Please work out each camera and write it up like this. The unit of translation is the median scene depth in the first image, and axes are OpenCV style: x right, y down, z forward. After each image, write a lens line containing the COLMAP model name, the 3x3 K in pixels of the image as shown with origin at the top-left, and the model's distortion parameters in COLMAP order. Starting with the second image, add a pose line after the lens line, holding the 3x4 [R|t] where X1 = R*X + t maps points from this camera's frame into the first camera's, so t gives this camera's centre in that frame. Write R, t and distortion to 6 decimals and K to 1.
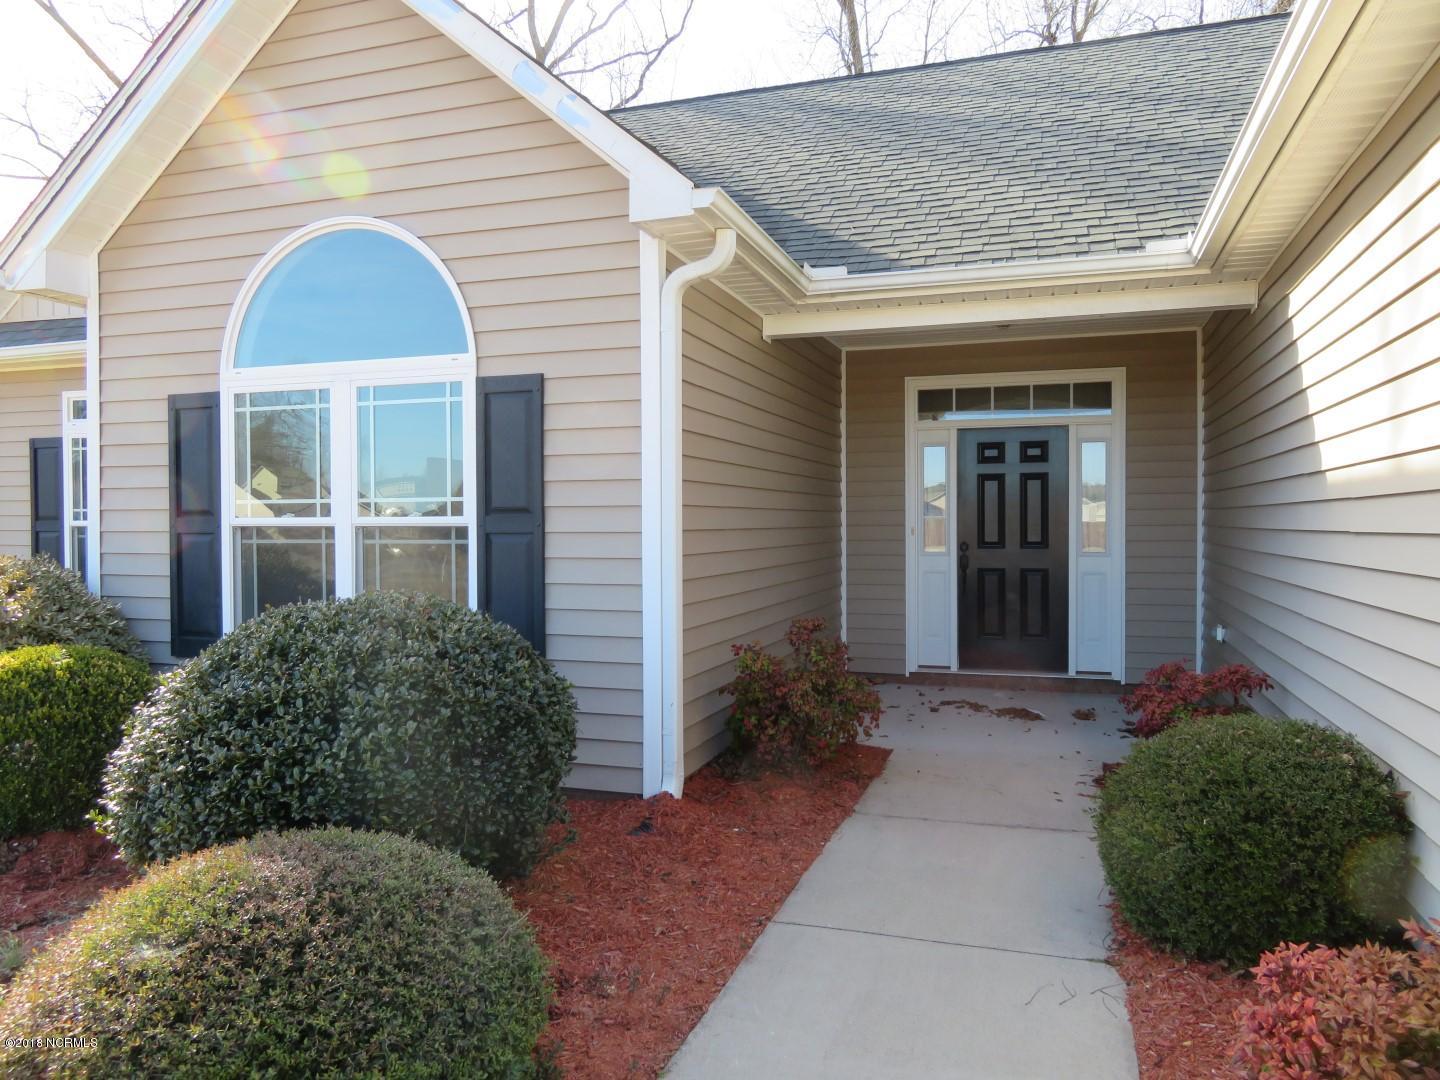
lens RADIAL K [[1028.4, 0, 717.0], [0, 1028.4, 537.7], [0, 0, 1]] dist [-0.012110, 0.009809]
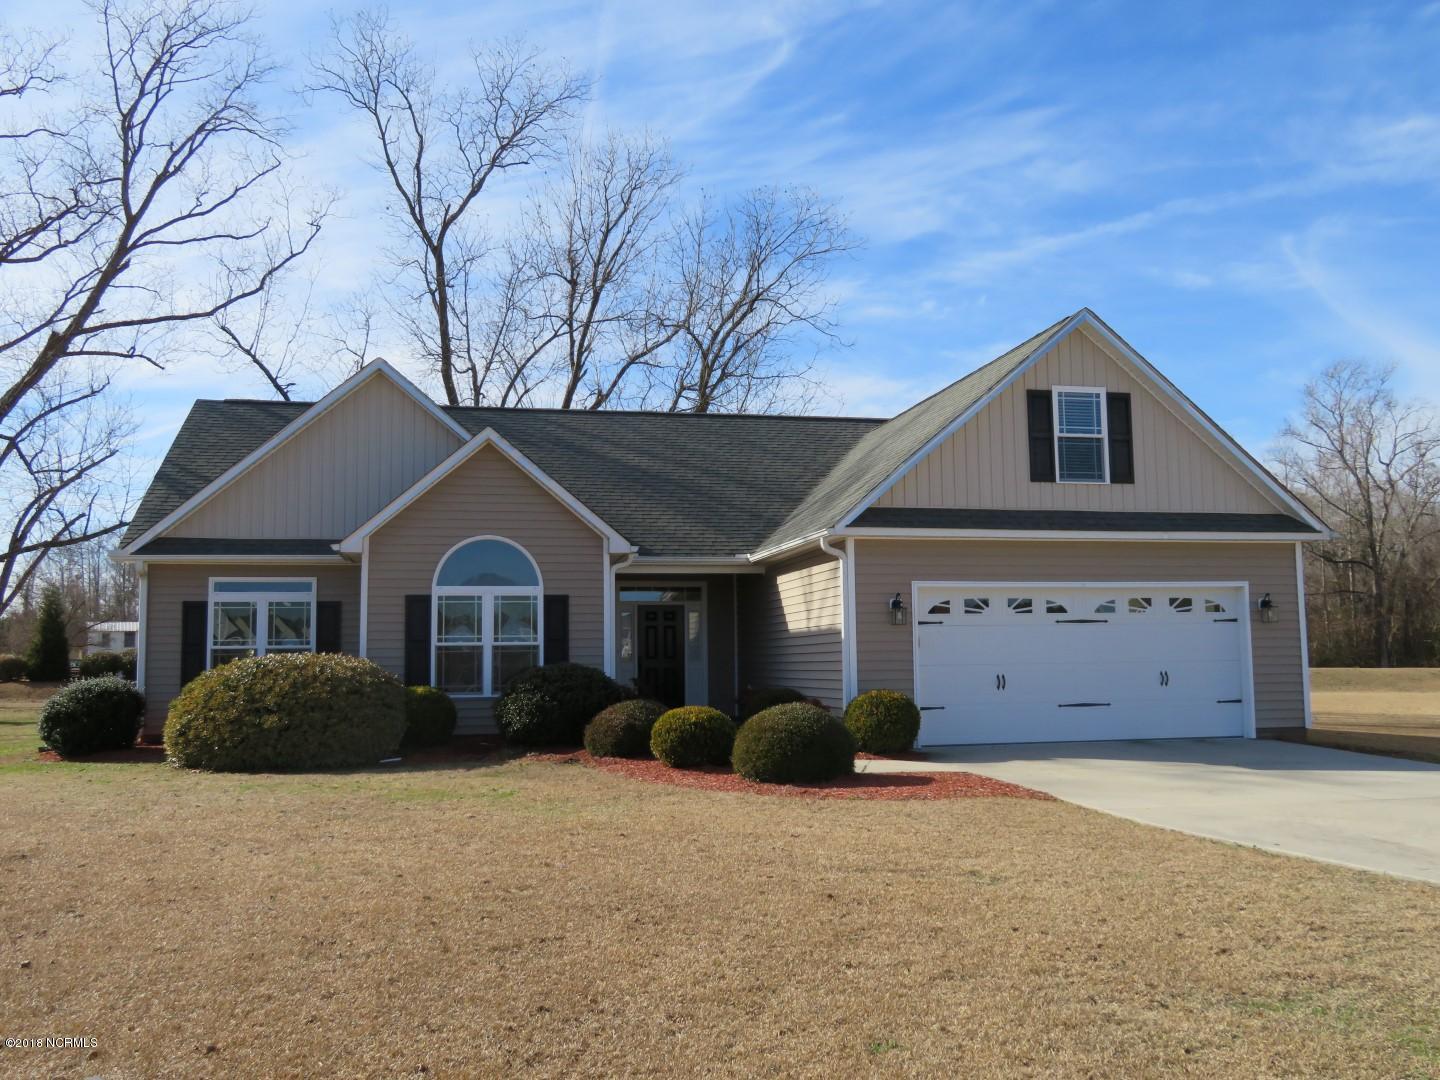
lens RADIAL K [[1245.7, 0, 724.0], [0, 1245.7, 541.6], [0, 0, 1]] dist [-0.026273, 0.017103]
pose [[0.866947, 0.042462, 0.496588, -1.436976], [0.014594, 0.993774, -0.110453, 0.086875], [-0.498186, 0.103004, 0.860930, -2.158825]]
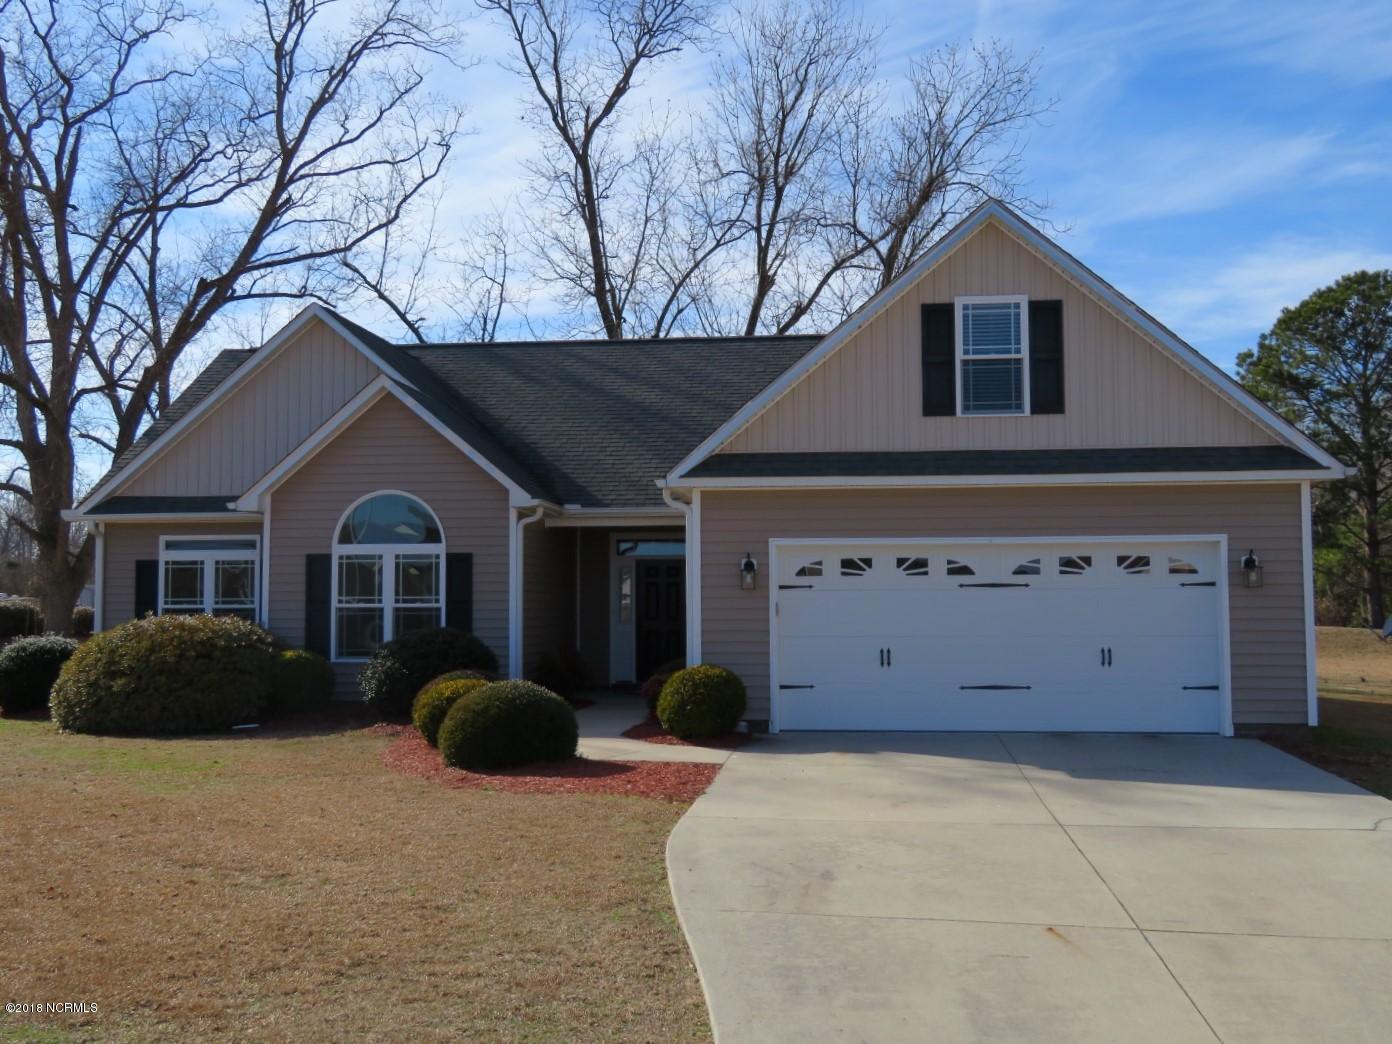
lens RADIAL K [[1458.1, 0, 693.9], [0, 1458.1, 522.9], [0, 0, 1]] dist [0.010461, 0.000000]
pose [[0.979204, 0.014871, 0.202330, -0.343250], [0.000517, 0.997124, -0.075790, 0.053998], [-0.202875, 0.074319, 0.976380, -2.683856]]
